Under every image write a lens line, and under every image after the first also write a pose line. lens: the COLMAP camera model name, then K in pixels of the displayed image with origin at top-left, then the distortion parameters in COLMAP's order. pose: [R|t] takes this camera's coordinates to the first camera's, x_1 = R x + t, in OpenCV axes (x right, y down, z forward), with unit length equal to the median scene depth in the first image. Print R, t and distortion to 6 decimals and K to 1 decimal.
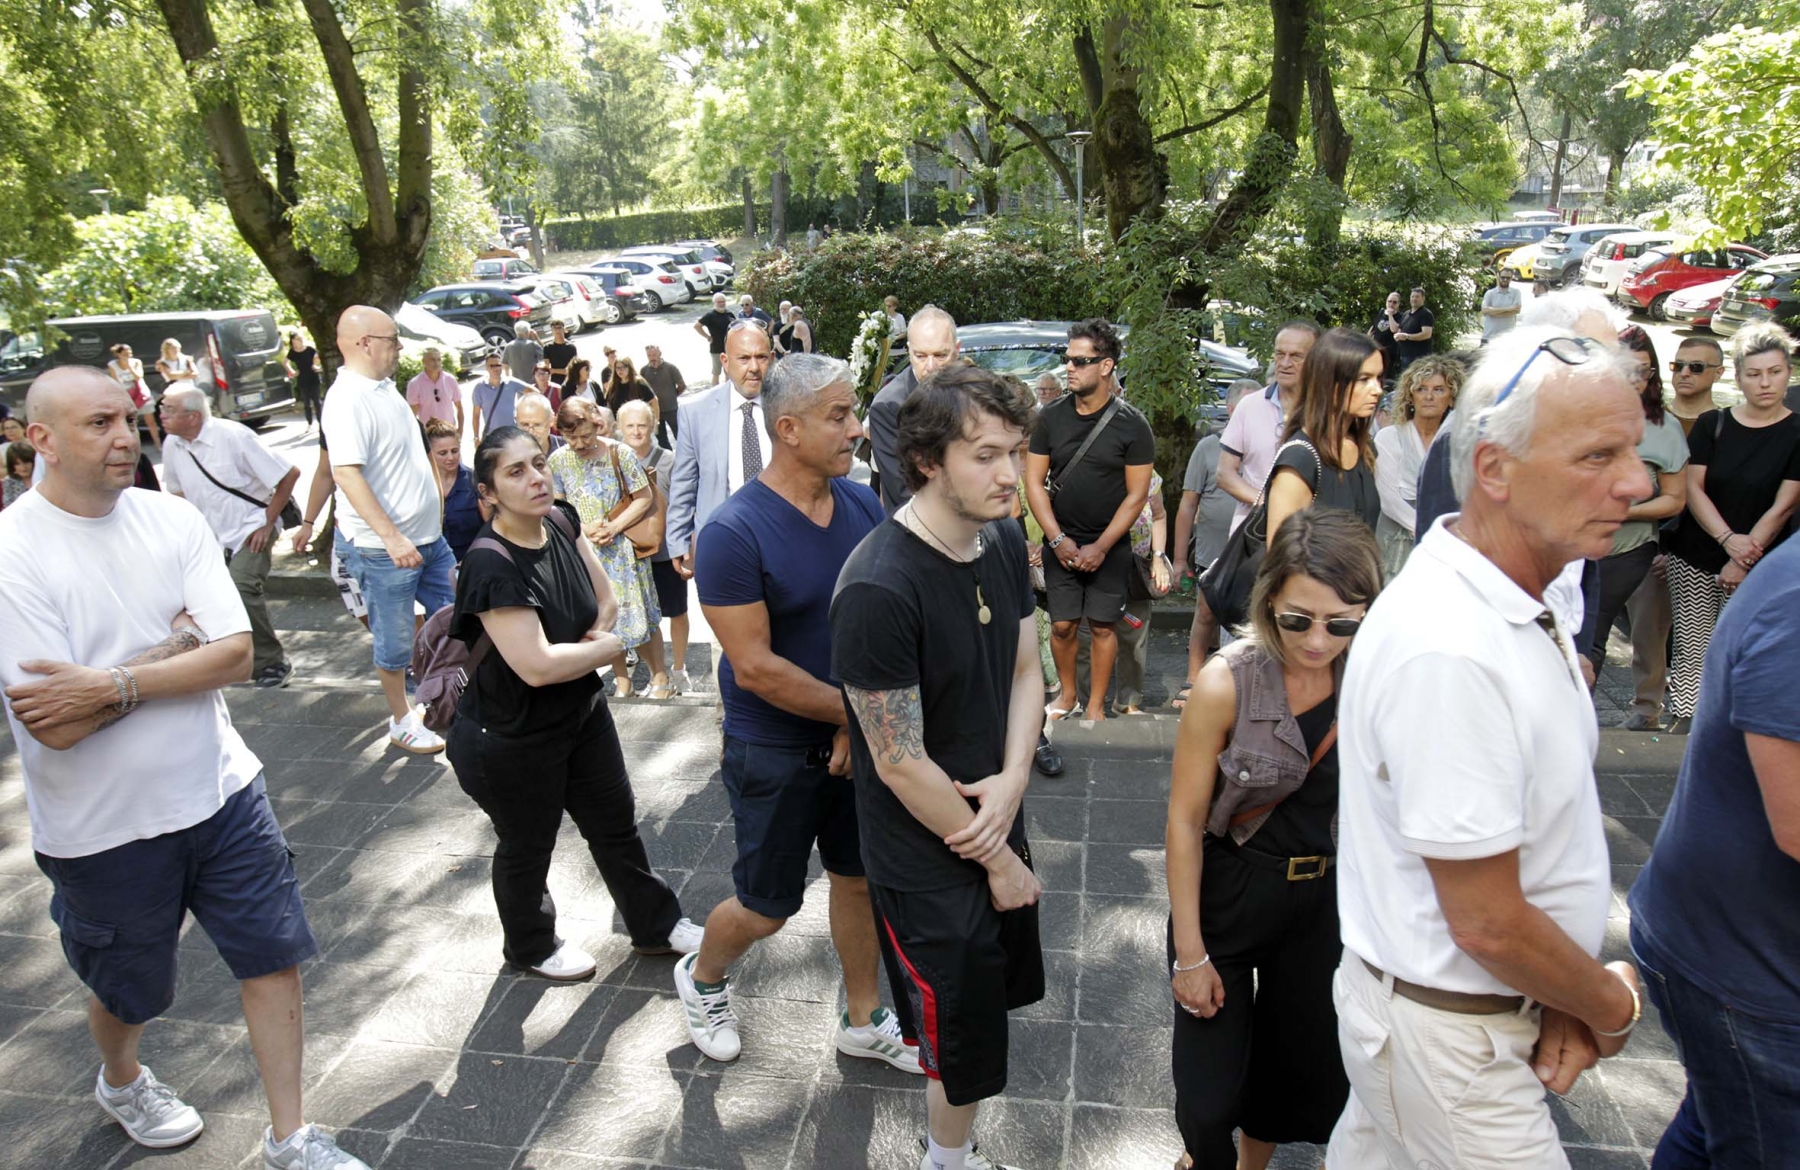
lens RADIAL K [[1276.2, 0, 900.0], [0, 1276.2, 585.0], [0, 0, 1]] dist [-0.076451, 0.069541]
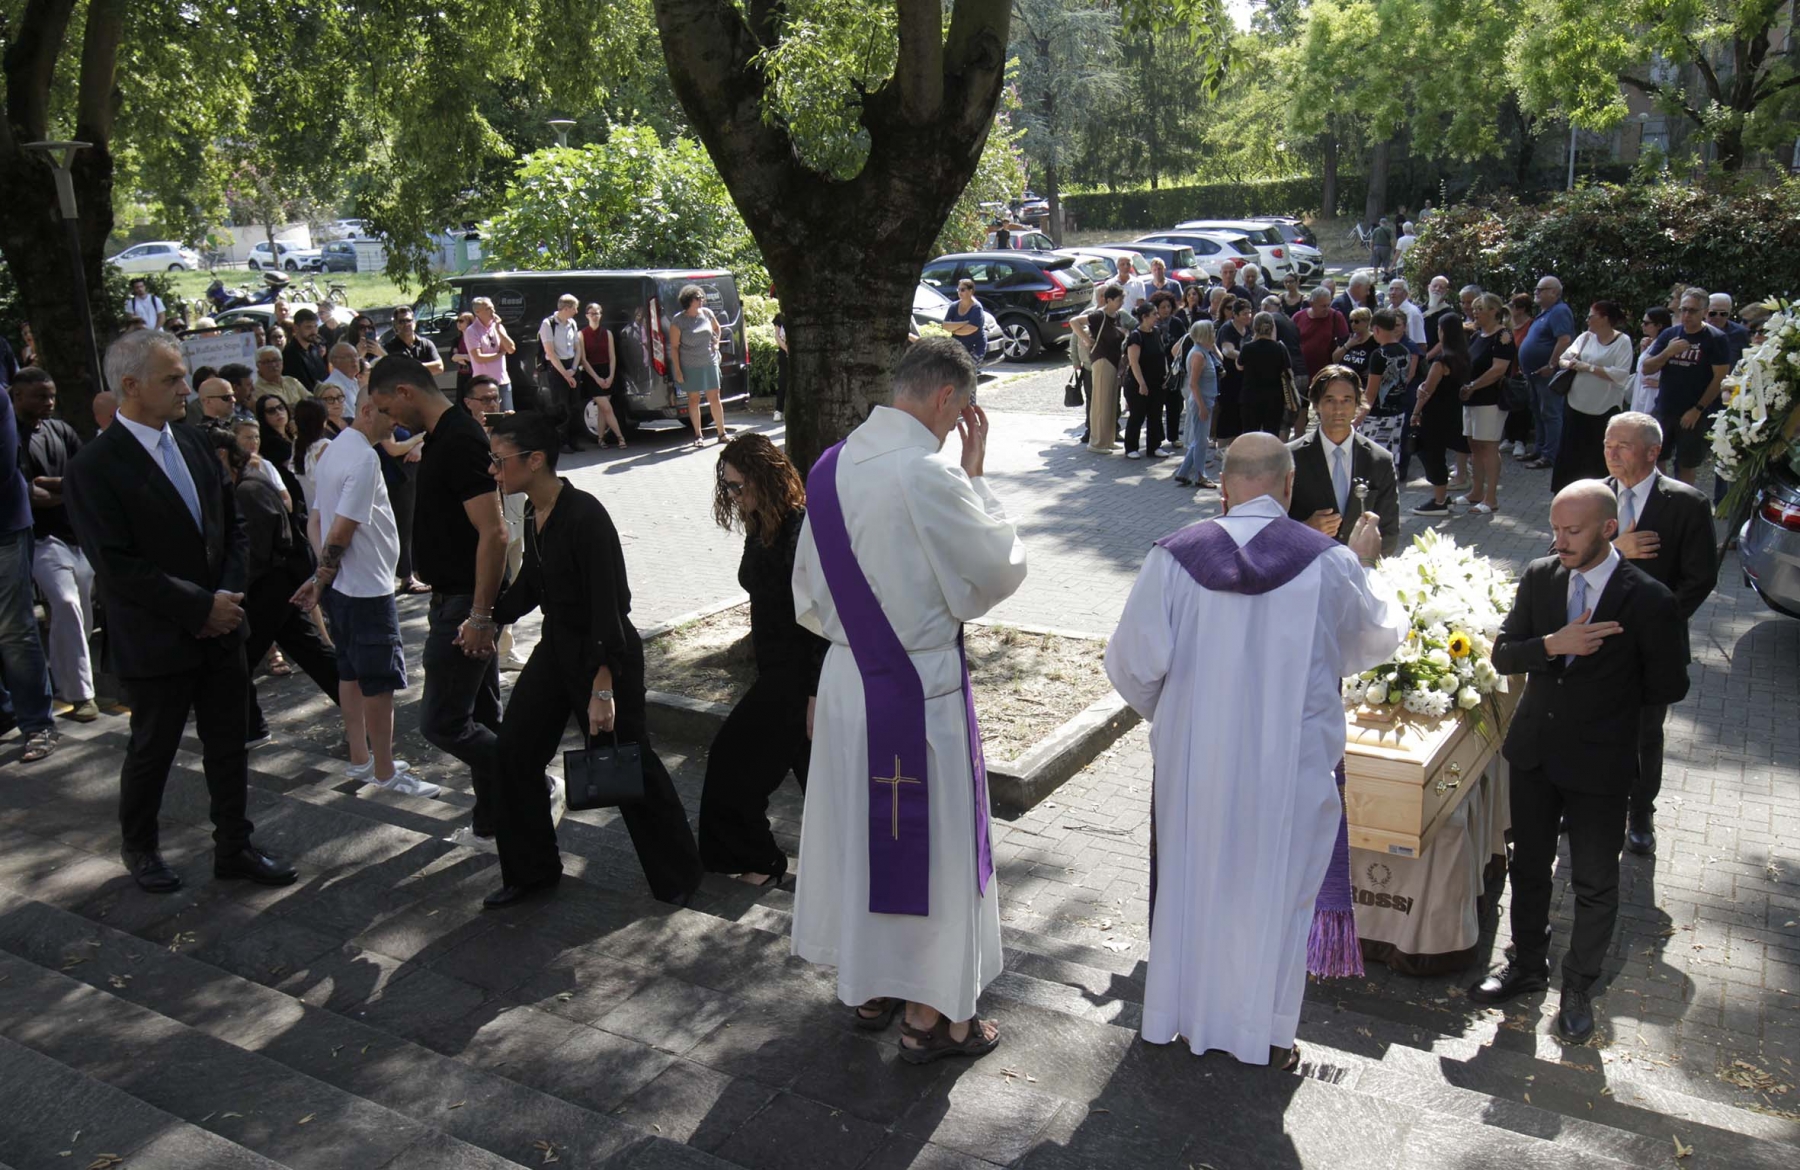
lens RADIAL K [[1508.4, 0, 868.1], [0, 1508.4, 582.2], [0, 0, 1]] dist [-0.060033, 0.090276]
pose [[0.929438, 0.102190, -0.354545, -0.071233], [-0.115248, 0.993210, -0.015848, -0.024446], [0.350518, 0.055591, 0.934905, 0.157429]]
